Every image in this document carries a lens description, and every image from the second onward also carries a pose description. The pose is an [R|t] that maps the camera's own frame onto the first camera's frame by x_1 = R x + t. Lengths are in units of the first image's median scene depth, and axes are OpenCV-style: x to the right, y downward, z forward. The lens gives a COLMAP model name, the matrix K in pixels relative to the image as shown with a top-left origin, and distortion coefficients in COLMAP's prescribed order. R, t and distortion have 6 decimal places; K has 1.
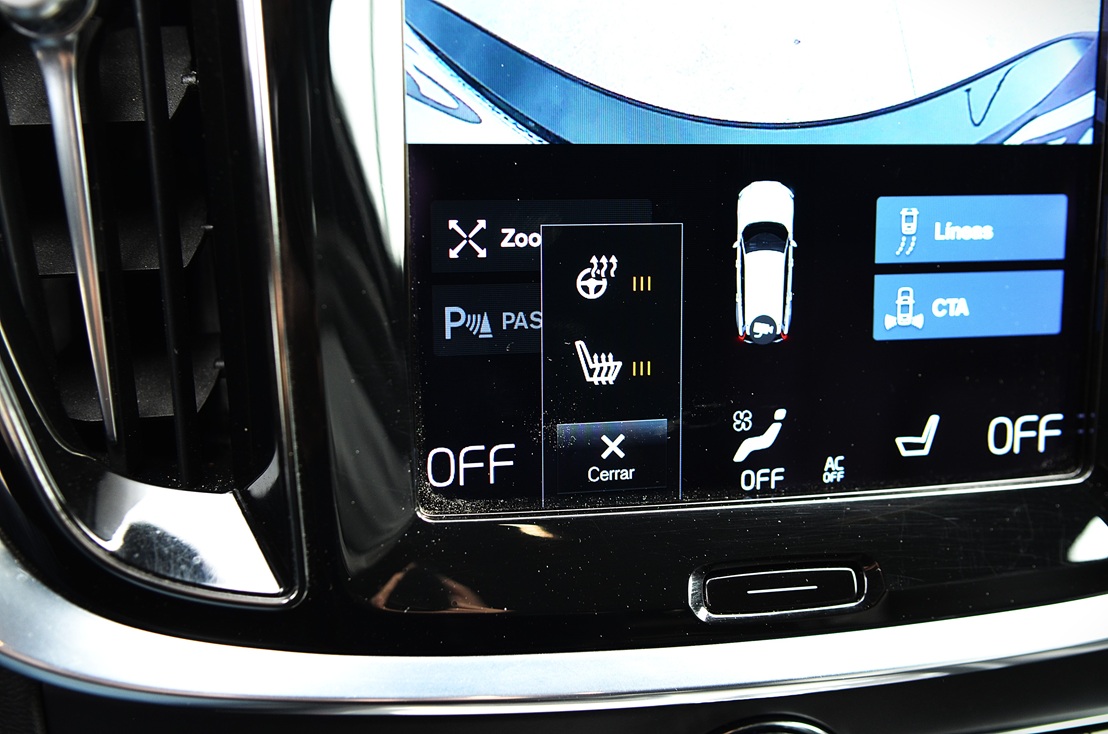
lens RADIAL K [[1297.7, 0, 557.7], [0, 1297.7, 372.1], [0, 0, 1]] dist [0.056895, 0.000000]
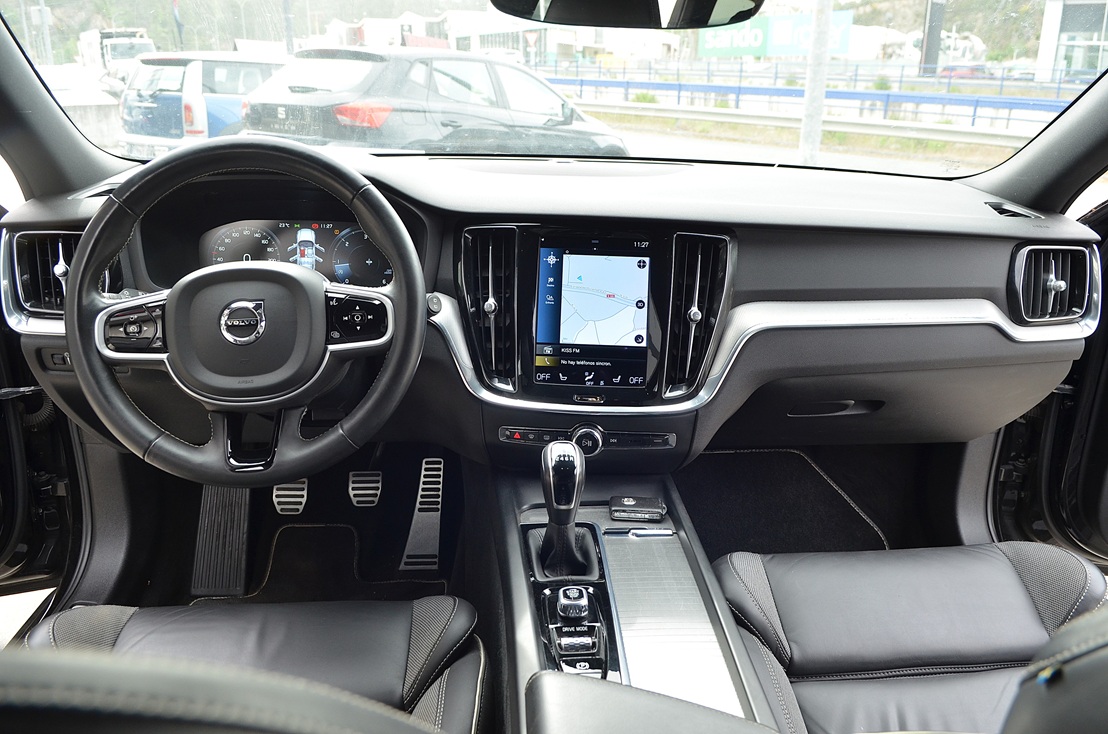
lens RADIAL K [[806.1, 0, 548.2], [0, 806.1, 368.4], [0, 0, 1]] dist [-0.030681, -0.005757]
pose [[0.956497, 0.037751, -0.289291, 1.131447], [-0.080339, 0.987337, -0.136787, 0.581321], [0.280464, 0.154078, 0.947418, -2.874366]]
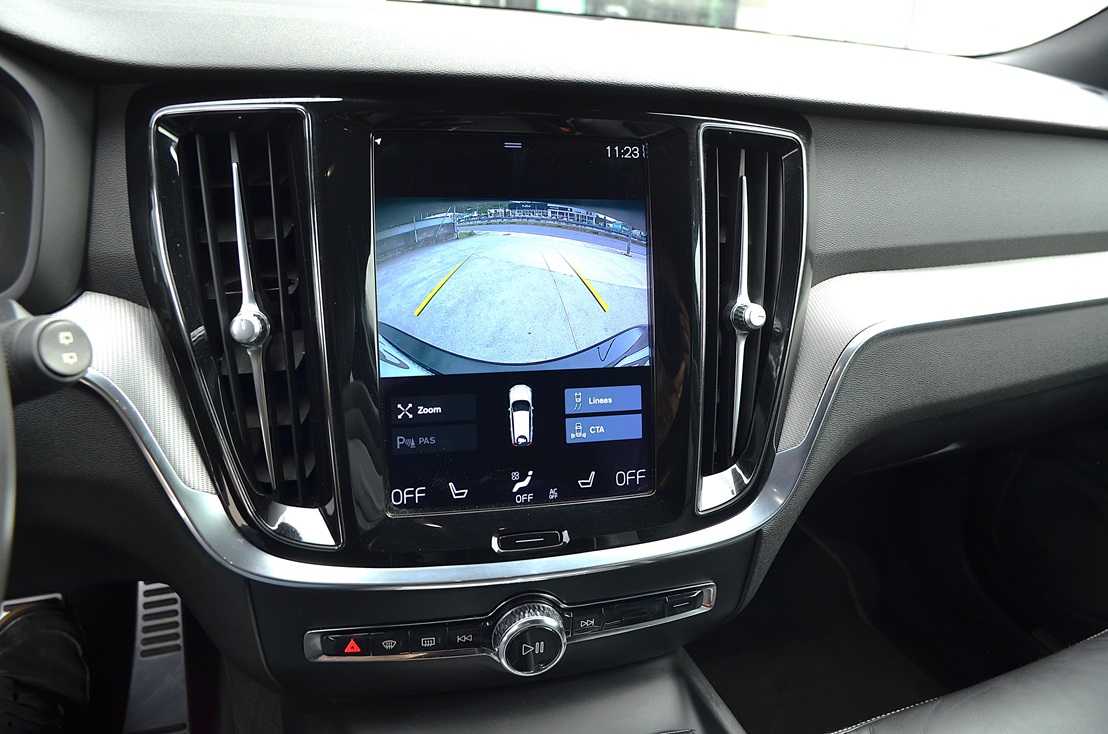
lens RADIAL K [[806.1, 0, 557.8], [0, 806.1, 364.1], [0, 0, 1]] dist [-0.030681, -0.005757]
pose [[0.999768, -0.020724, 0.005820, 0.227538], [0.021053, 0.997749, -0.063665, -0.083261], [-0.004487, 0.063773, 0.997954, -0.635947]]
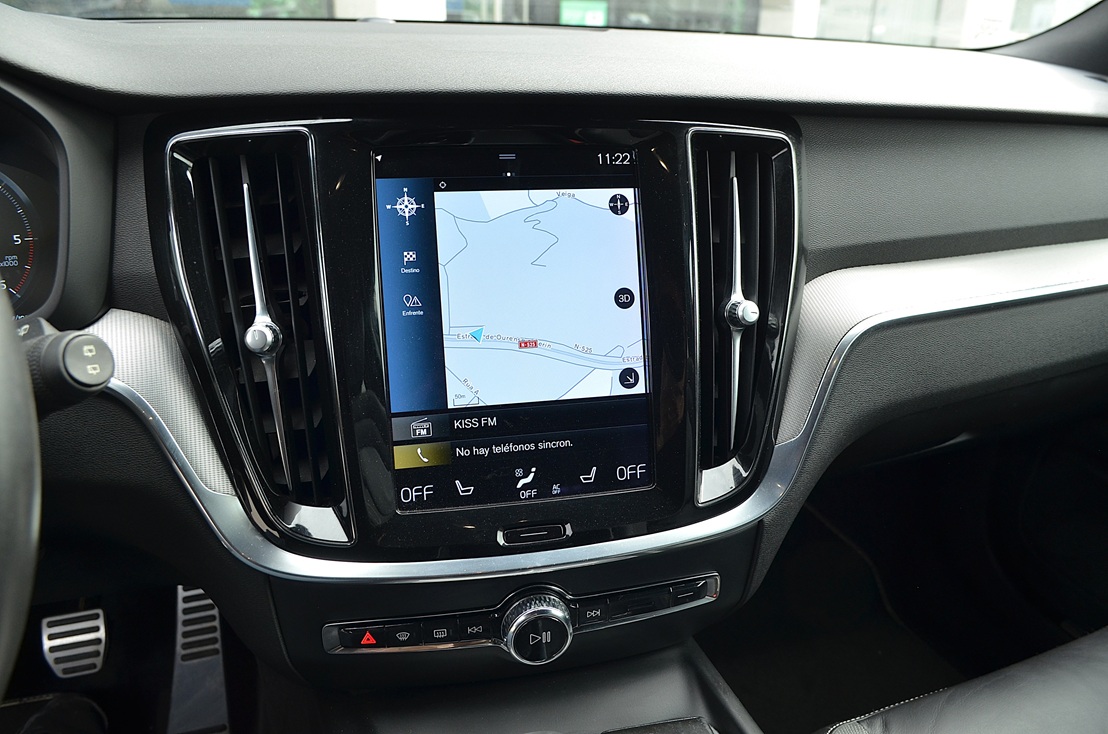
lens RADIAL K [[806.1, 0, 562.1], [0, 806.1, 366.5], [0, 0, 1]] dist [-0.030681, -0.005757]
pose [[0.998060, -0.050210, -0.036802, 0.311956], [0.047402, 0.996163, -0.073573, -0.056423], [0.040355, 0.071686, 0.996611, -0.702142]]
